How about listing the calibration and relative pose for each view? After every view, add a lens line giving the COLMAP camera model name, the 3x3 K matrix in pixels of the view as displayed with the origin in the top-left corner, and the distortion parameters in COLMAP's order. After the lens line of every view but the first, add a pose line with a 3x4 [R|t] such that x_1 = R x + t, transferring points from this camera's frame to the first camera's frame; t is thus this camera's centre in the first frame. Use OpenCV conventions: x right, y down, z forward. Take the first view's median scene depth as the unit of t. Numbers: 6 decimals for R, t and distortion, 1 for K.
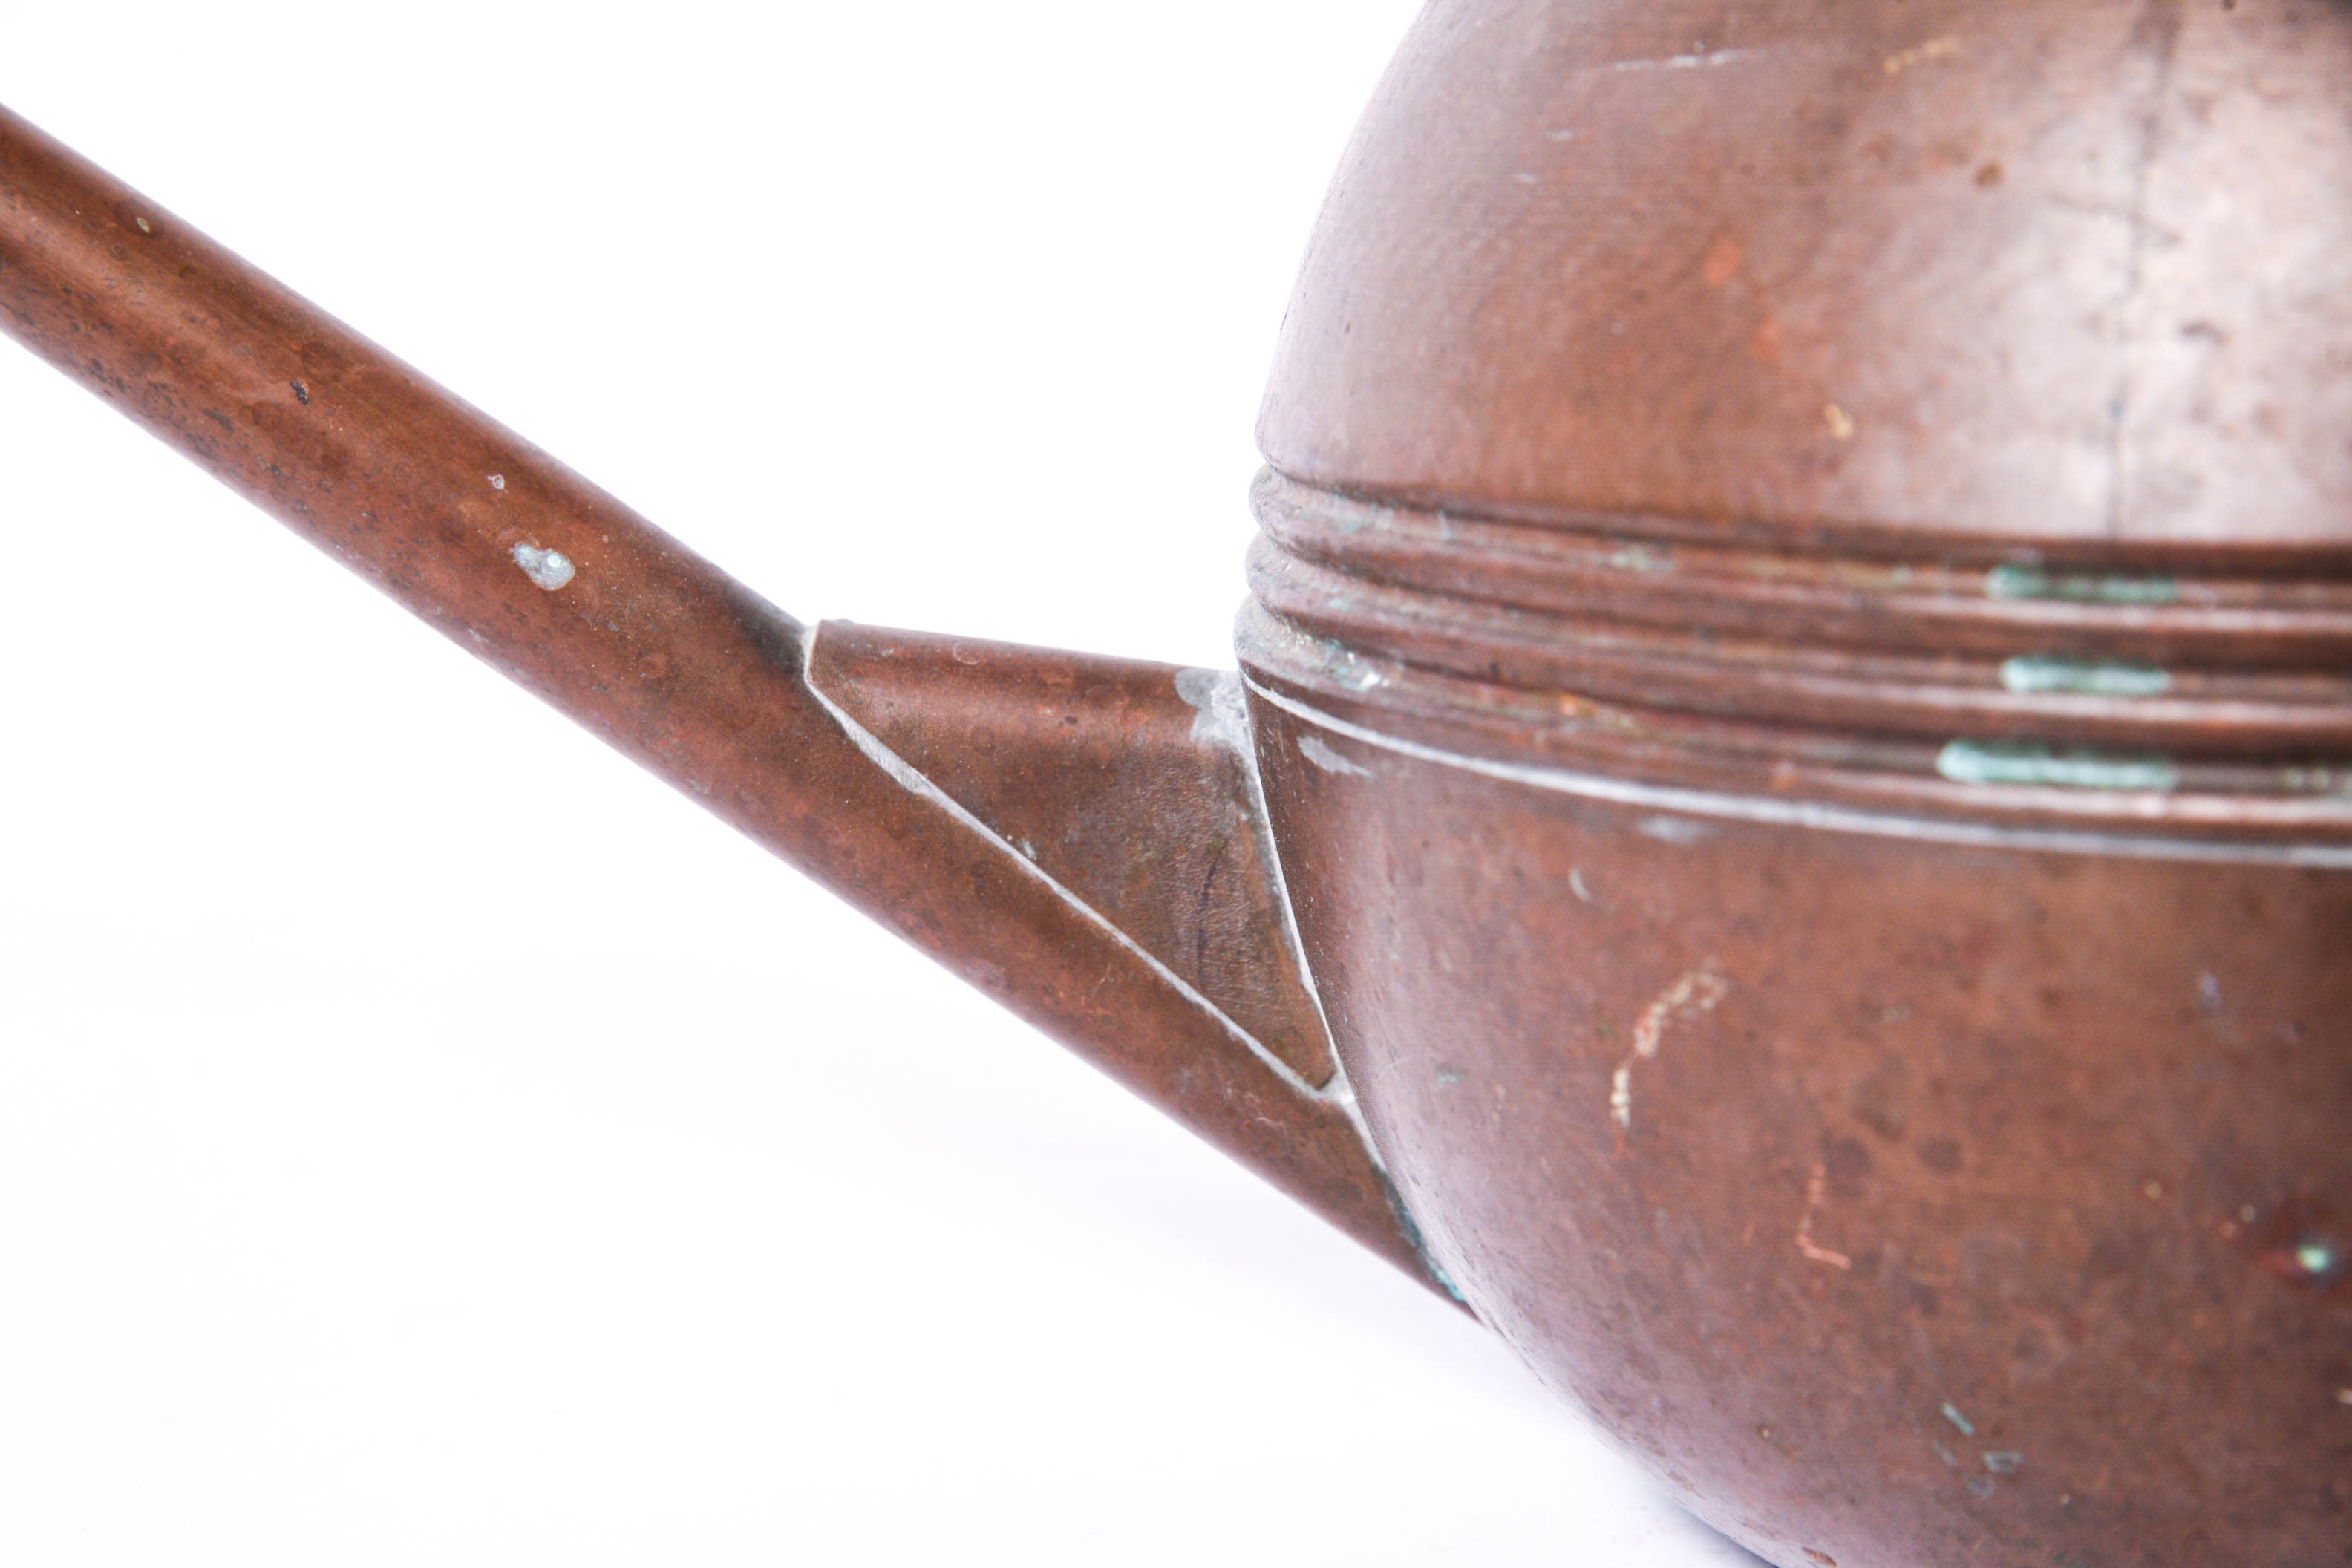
lens RADIAL K [[3943.9, 0, 1176.0], [0, 3943.9, 784.0], [0, 0, 1]] dist [-0.005972, 0.062237]
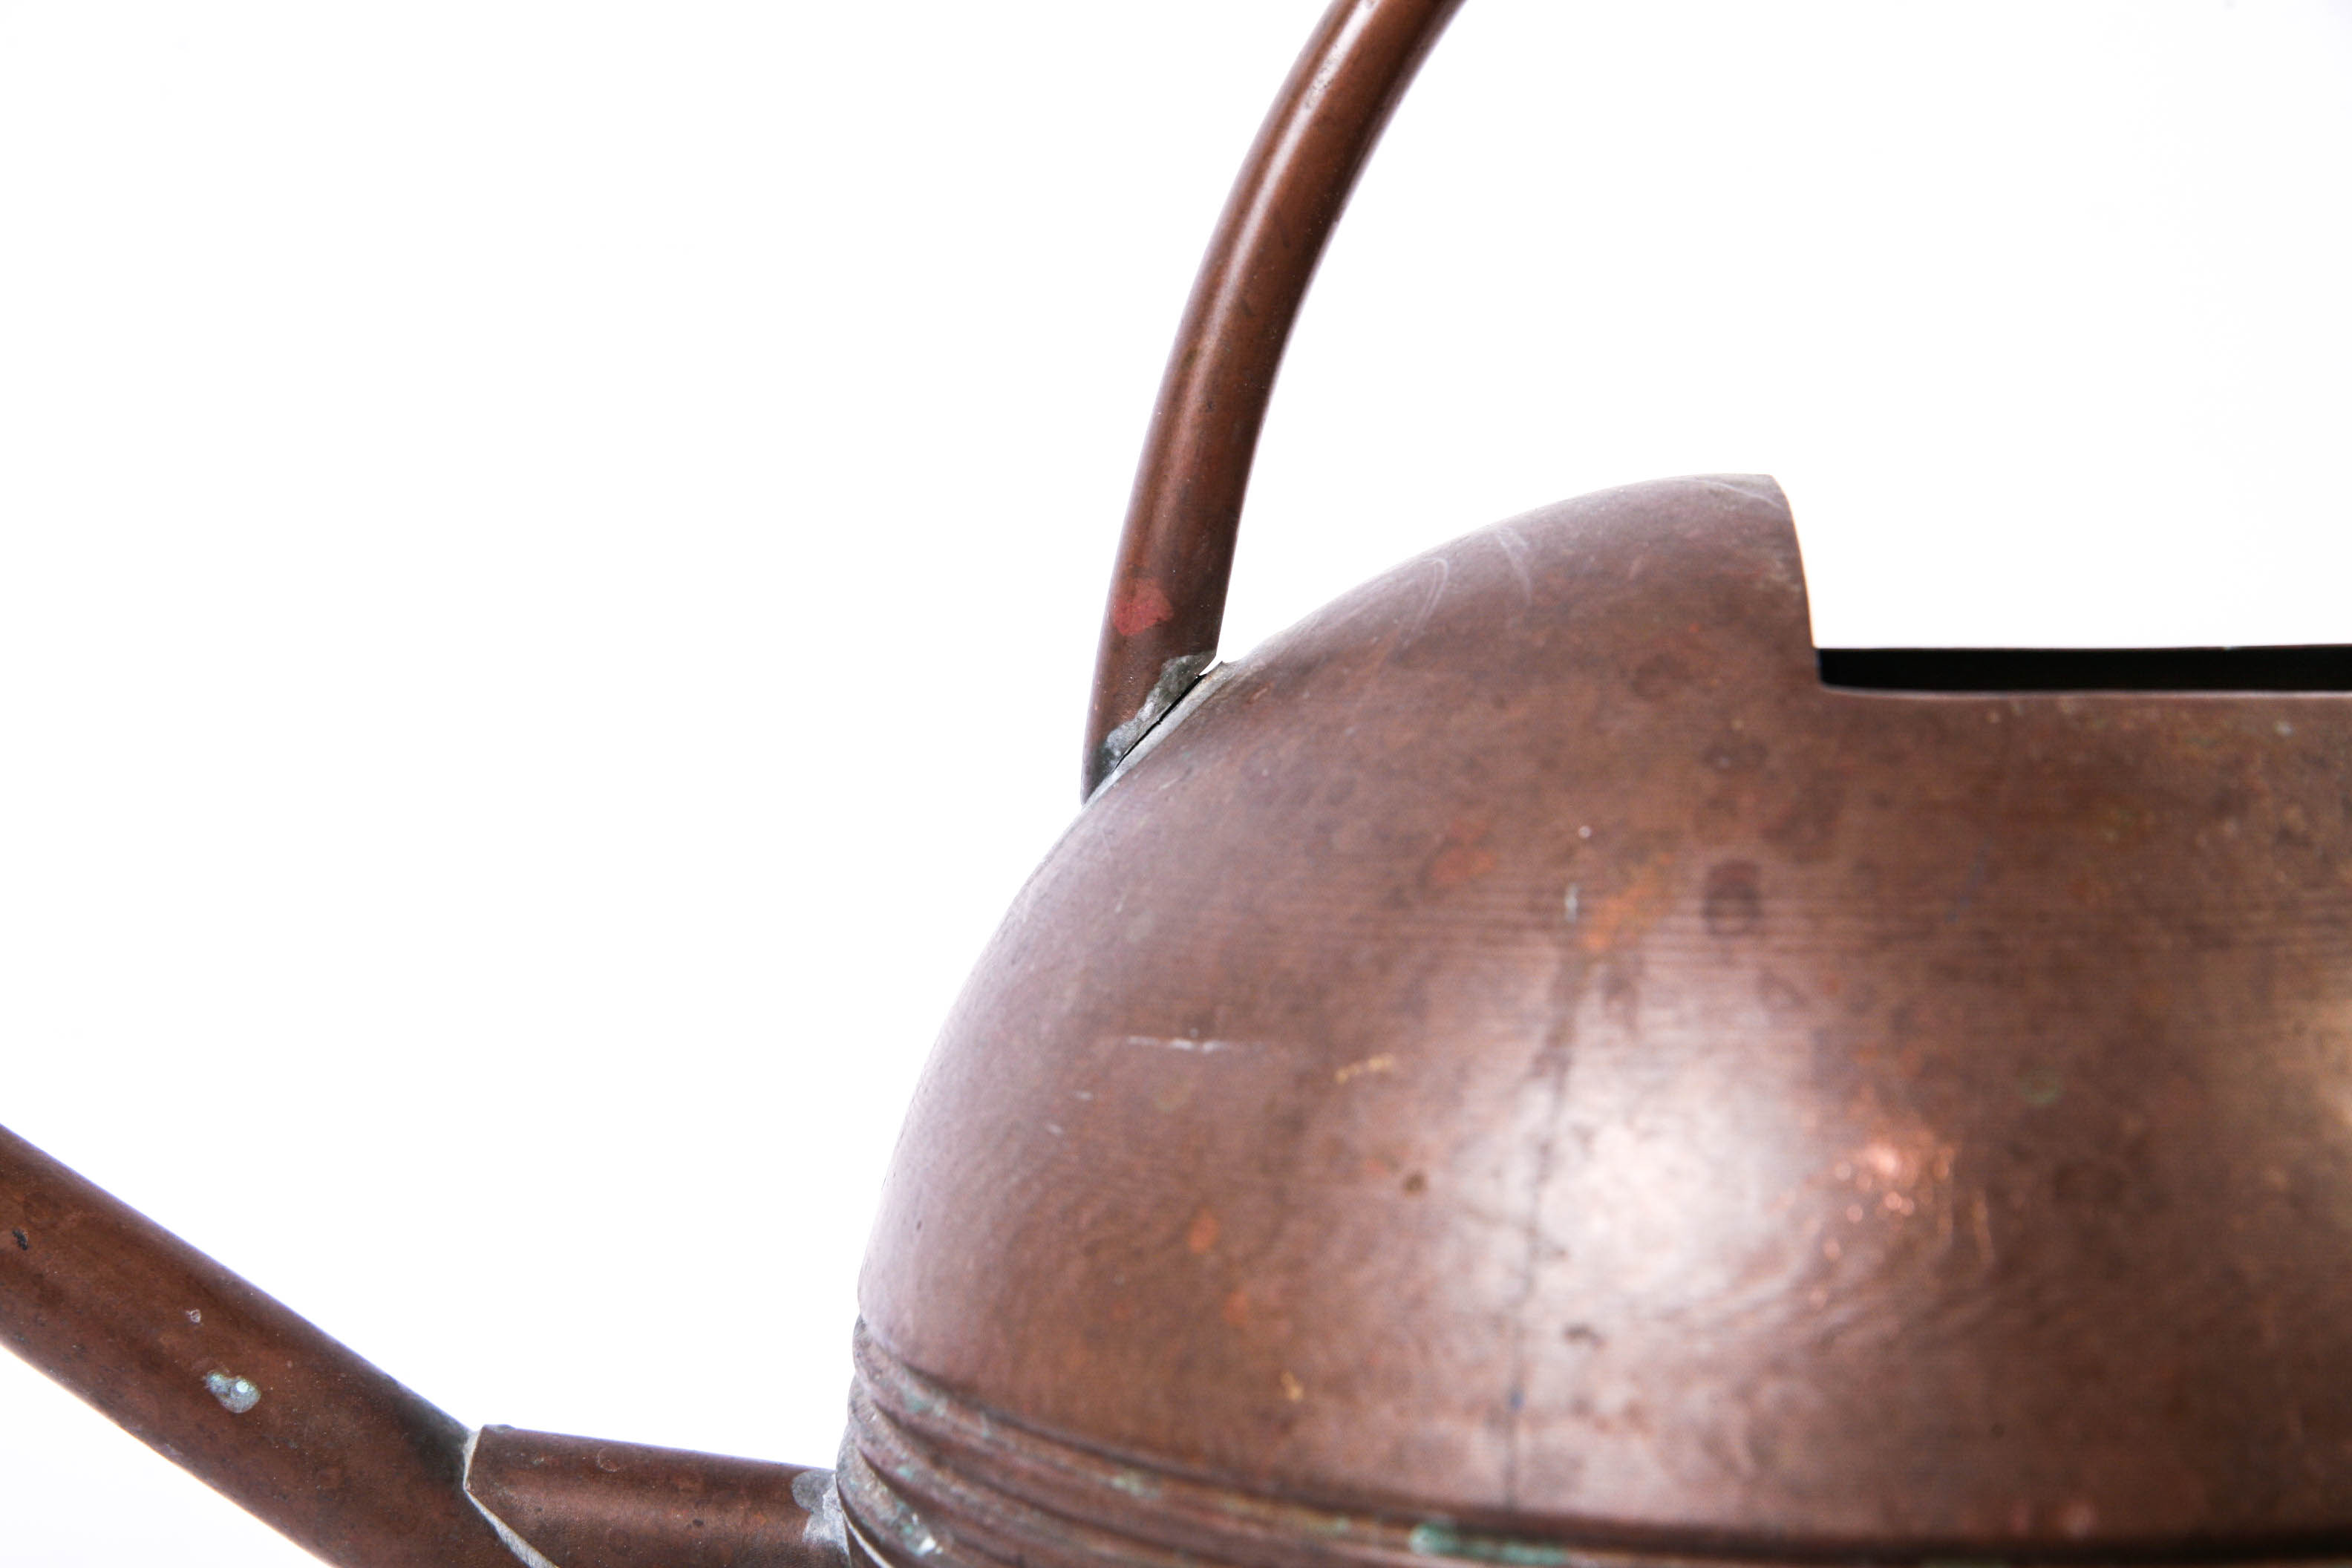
lens RADIAL K [[3601.8, 0, 1176.0], [0, 3601.8, 784.0], [0, 0, 1]] dist [-0.000543, 0.120052]
pose [[0.999206, 0.009626, 0.038653, 0.084720], [-0.005659, 0.994822, -0.101473, -0.151493], [-0.039430, 0.101173, 0.994087, -0.079034]]
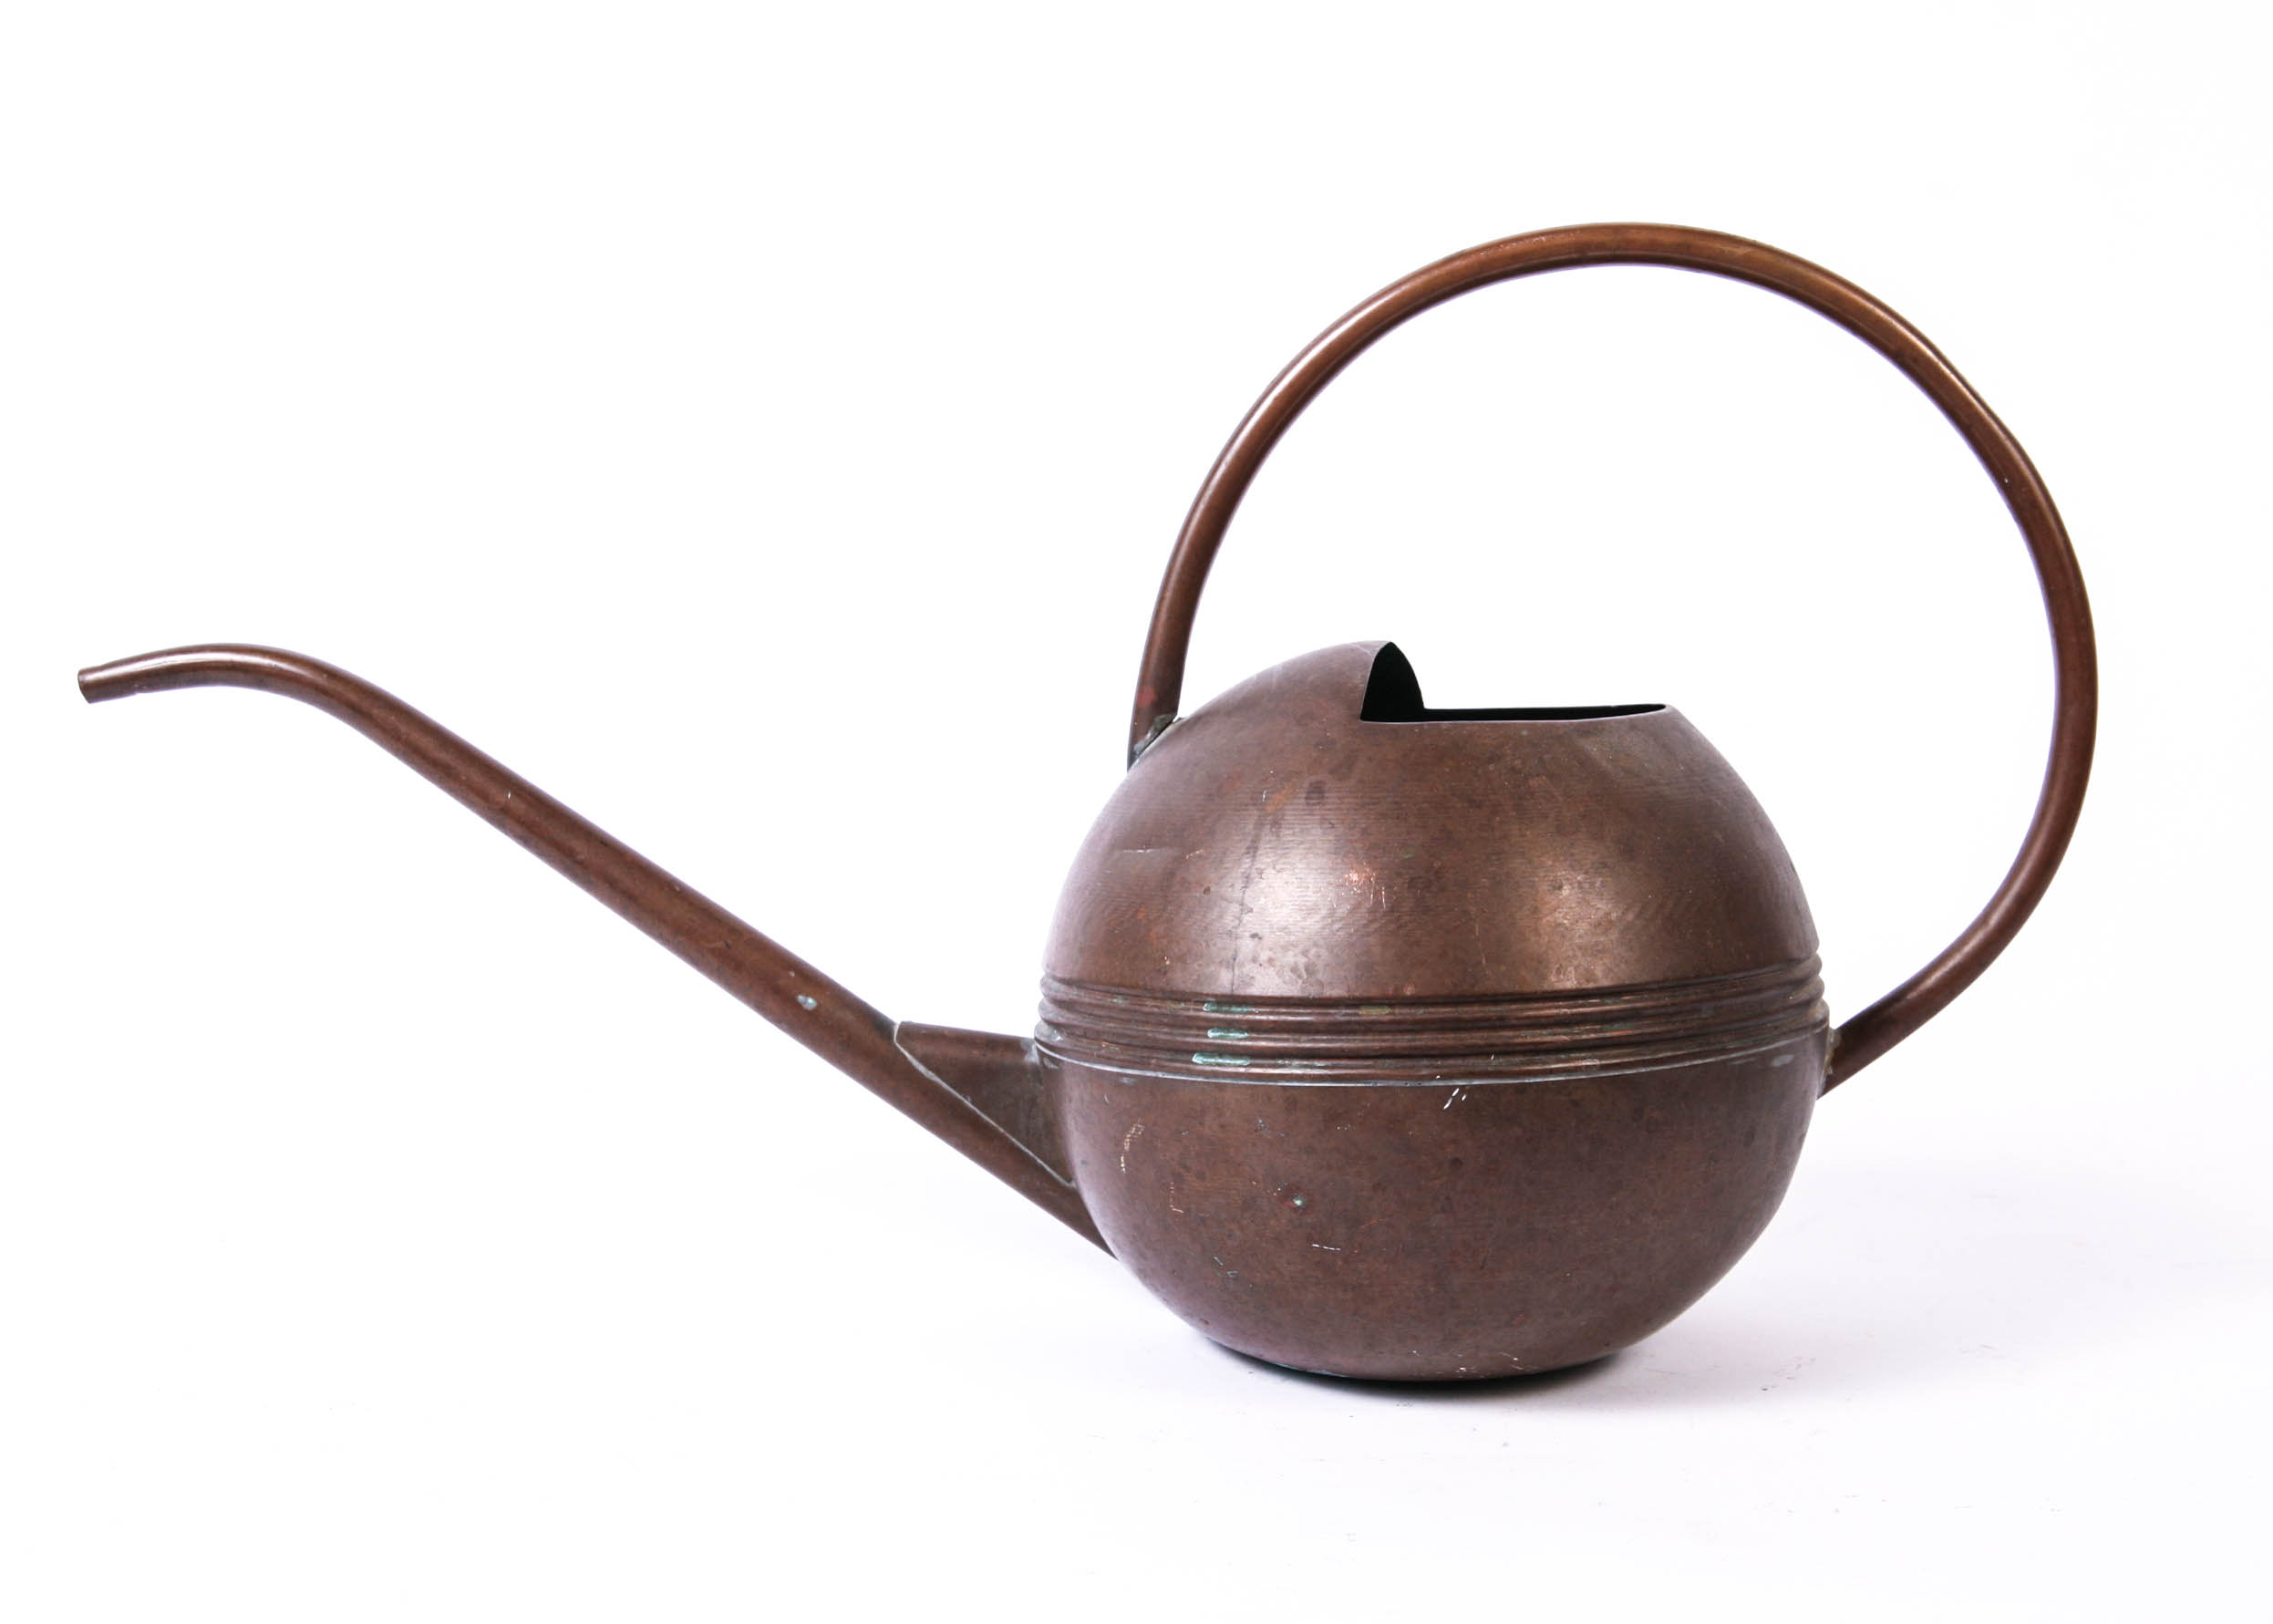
lens RADIAL K [[3365.4, 0, 1136.5], [0, 3365.4, 812.0], [0, 0, 1]] dist [-0.096191, -0.007841]
pose [[0.995998, -0.003472, -0.089303, 0.380531], [-0.006643, 0.993605, -0.112715, 0.104797], [0.089123, 0.112857, 0.989606, -1.821290]]
